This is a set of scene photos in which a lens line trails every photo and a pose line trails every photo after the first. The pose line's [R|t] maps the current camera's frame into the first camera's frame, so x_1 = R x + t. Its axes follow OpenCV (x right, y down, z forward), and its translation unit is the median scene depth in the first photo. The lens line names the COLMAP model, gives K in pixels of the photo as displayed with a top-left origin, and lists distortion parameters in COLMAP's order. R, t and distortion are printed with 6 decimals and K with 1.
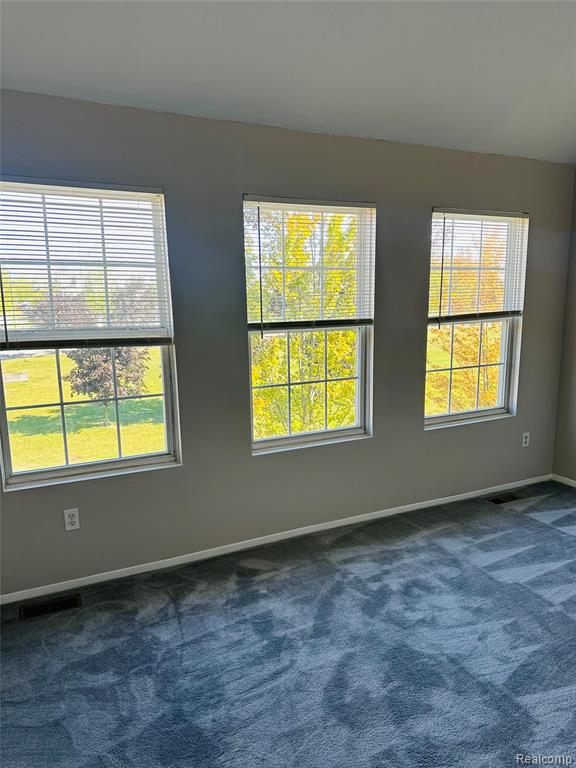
lens RADIAL K [[531.9, 0, 283.0], [0, 531.9, 378.3], [0, 0, 1]] dist [0.033461, -0.042862]
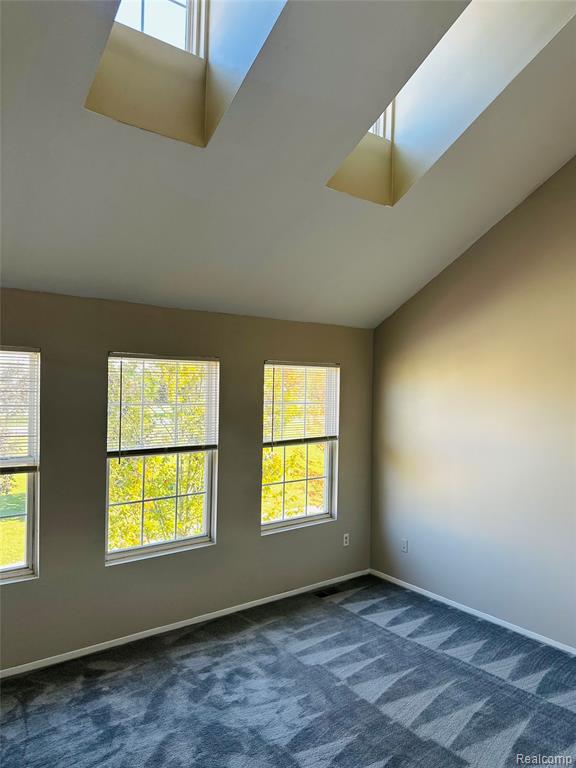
lens RADIAL K [[531.9, 0, 287.8], [0, 531.9, 377.4], [0, 0, 1]] dist [0.033461, -0.042862]
pose [[0.977644, 0.035770, 0.207201, 0.073952], [-0.000999, 0.986202, -0.165543, -0.066392], [-0.210264, 0.161635, 0.964191, -0.272905]]
